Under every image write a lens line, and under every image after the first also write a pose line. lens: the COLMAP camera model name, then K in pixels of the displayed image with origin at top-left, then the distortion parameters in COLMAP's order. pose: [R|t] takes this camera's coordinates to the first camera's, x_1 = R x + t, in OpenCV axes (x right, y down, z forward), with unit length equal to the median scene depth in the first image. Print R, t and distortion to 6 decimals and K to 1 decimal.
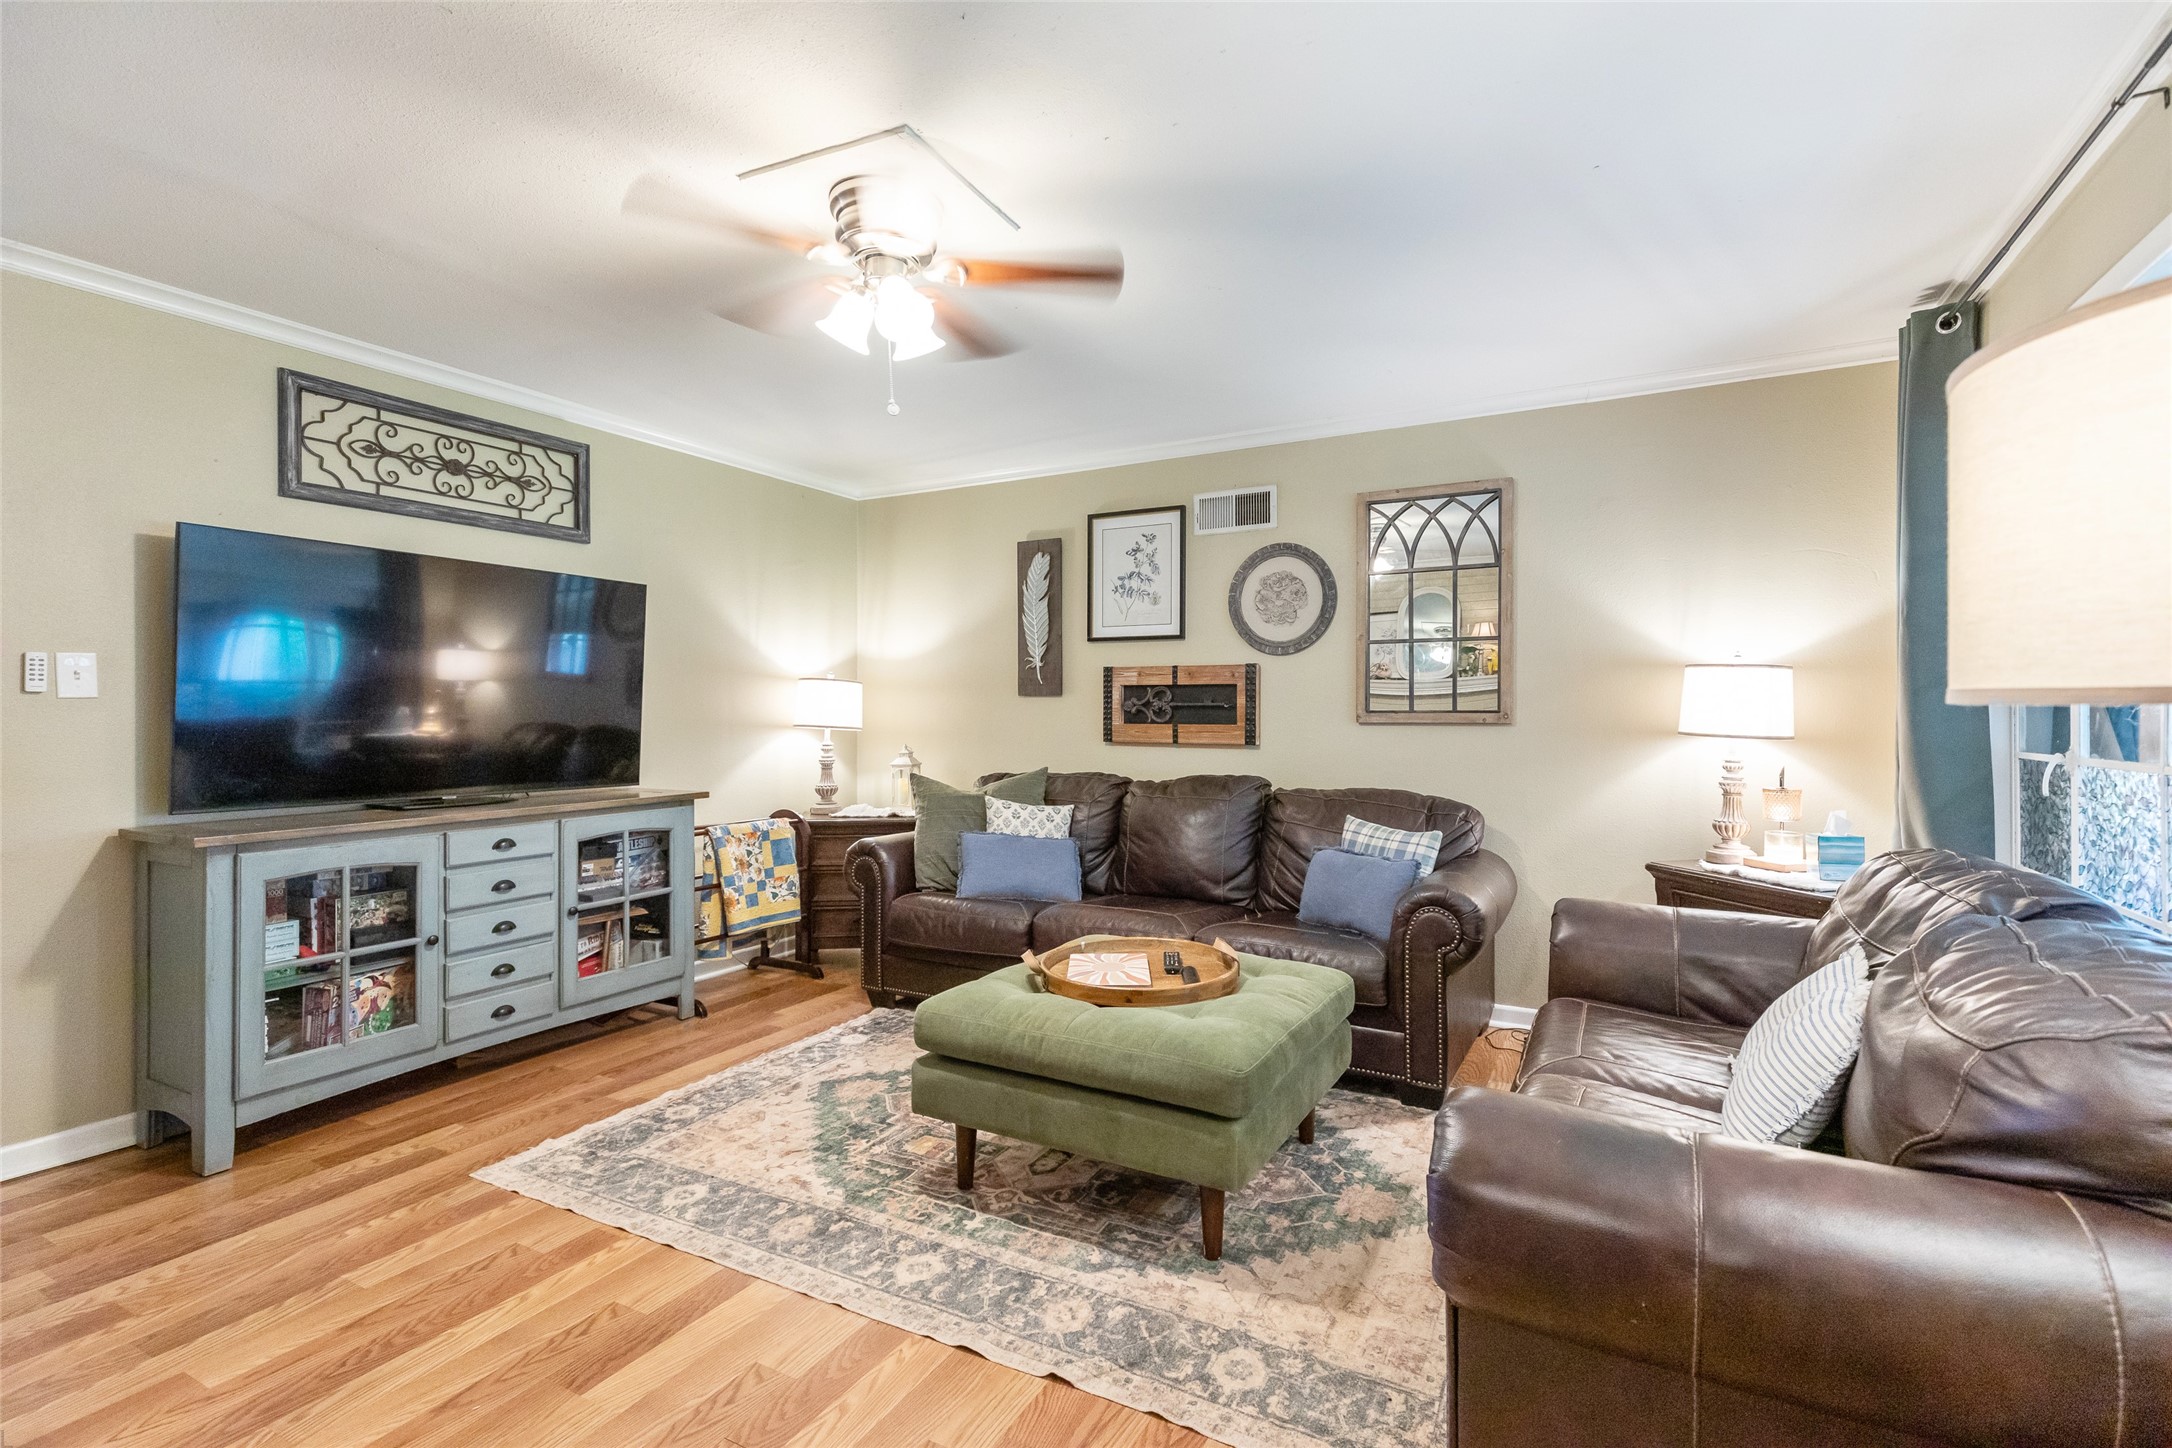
lens RADIAL K [[981.3, 0, 1093.4], [0, 981.3, 716.9], [0, 0, 1]] dist [0.003867, -0.000254]
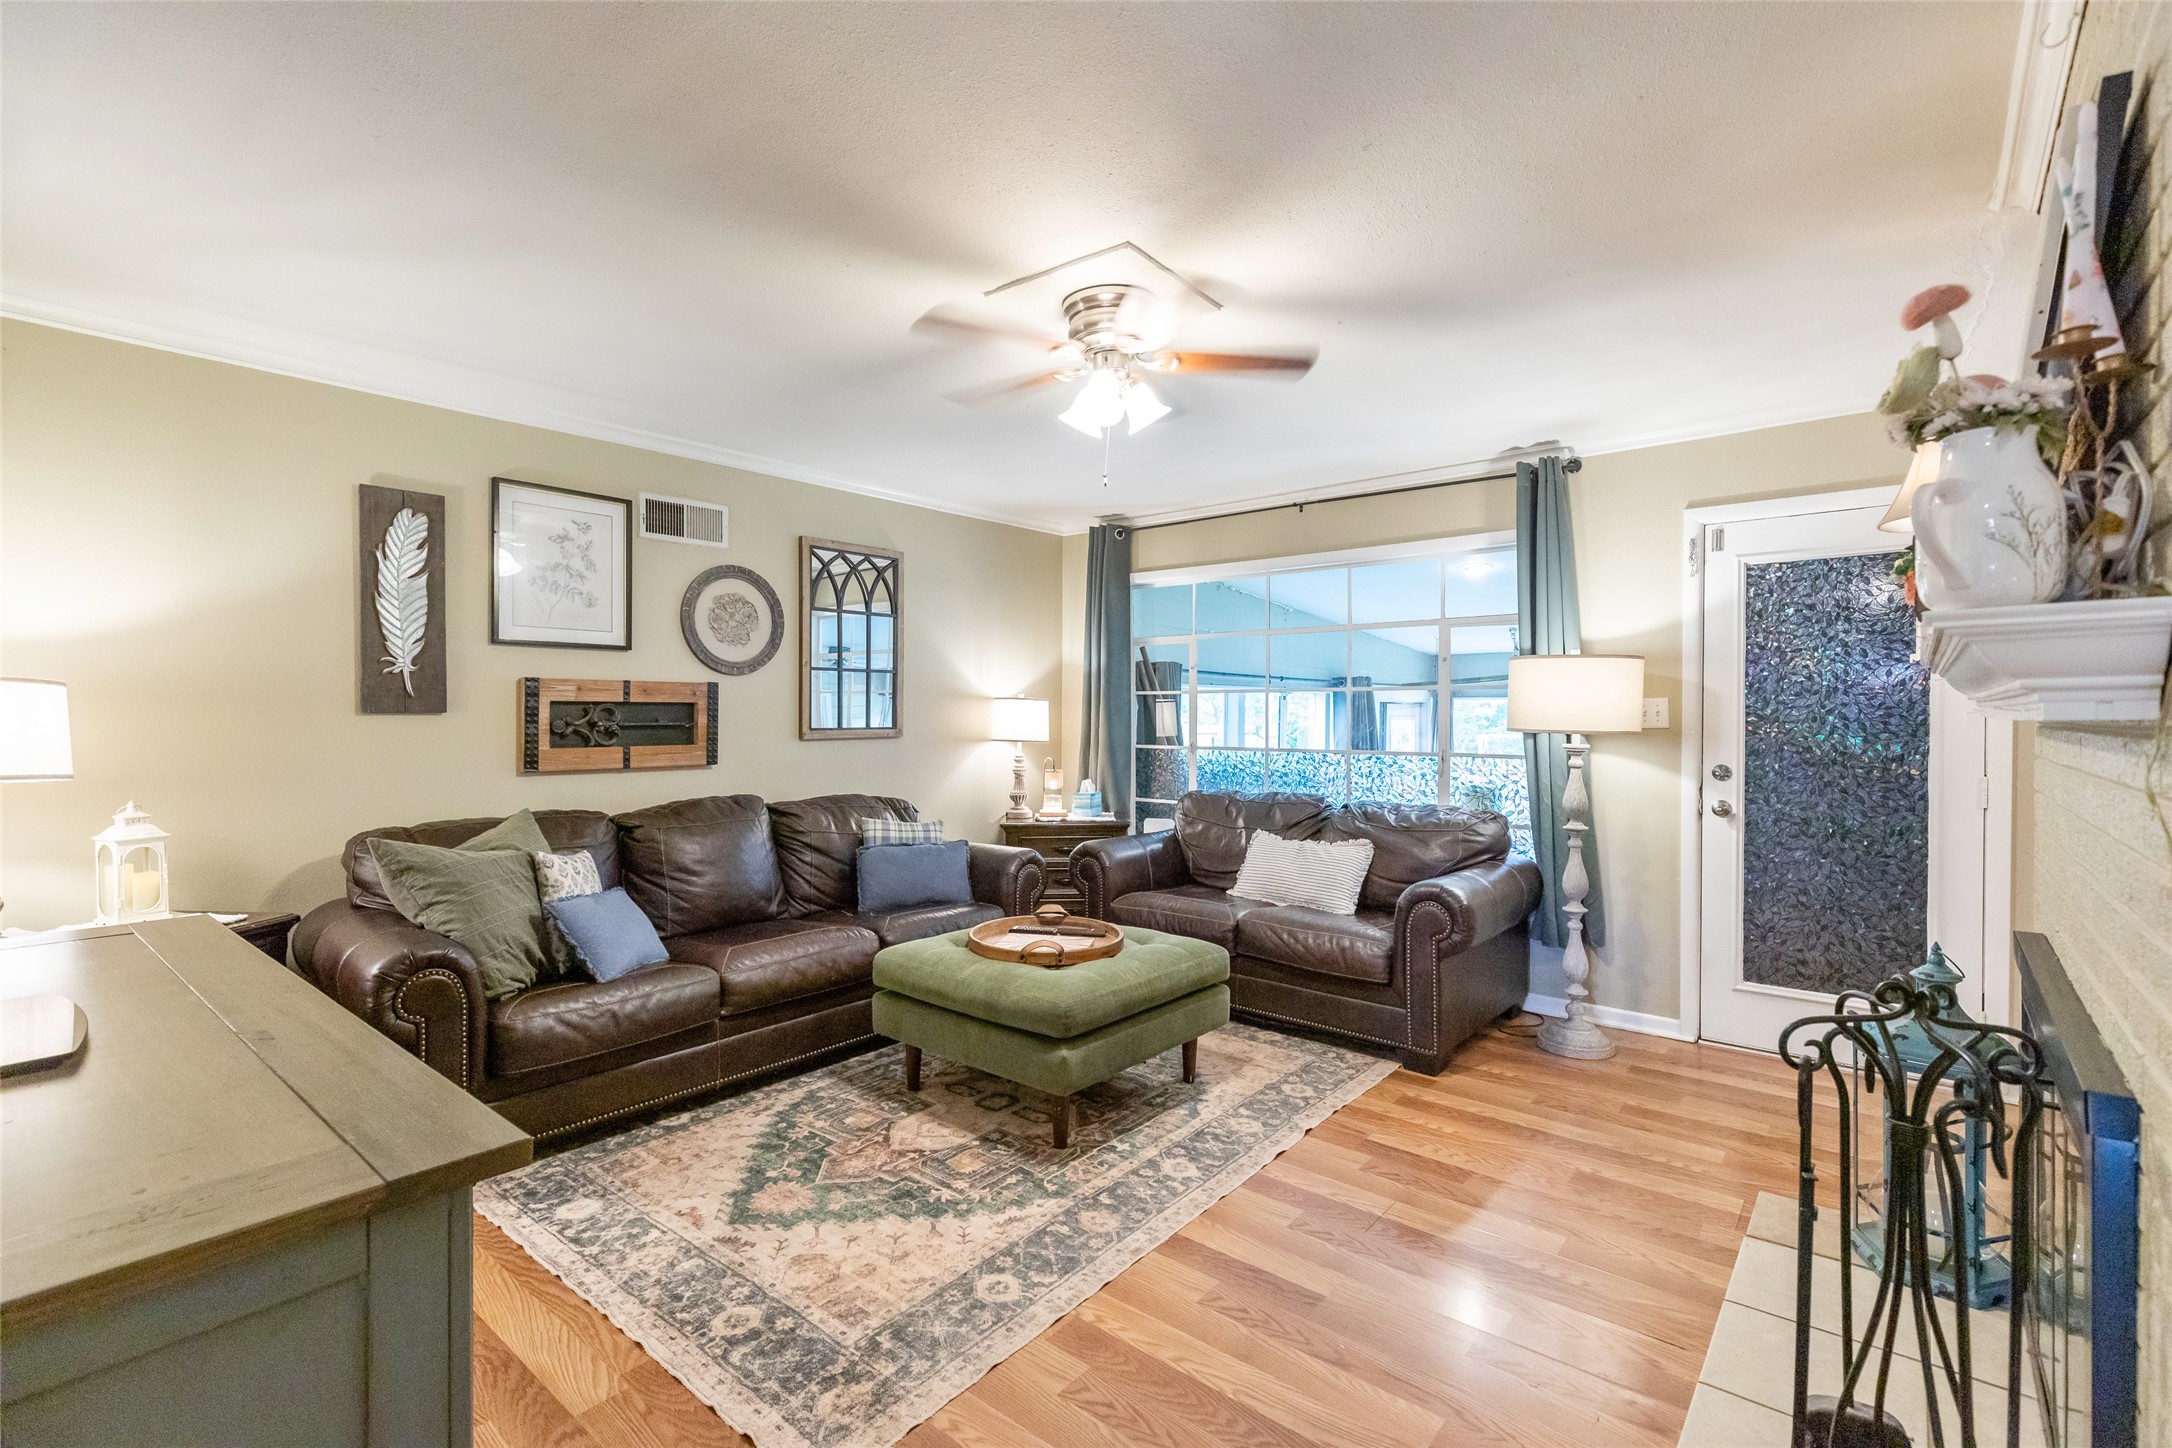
lens RADIAL K [[990.9, 0, 1092.1], [0, 990.9, 730.5], [0, 0, 1]] dist [0.004175, -0.000038]
pose [[0.194865, -0.020267, 0.980621, -0.961601], [0.004098, 0.999795, 0.019849, -0.031063], [-0.980822, 0.000150, 0.194908, 0.555596]]
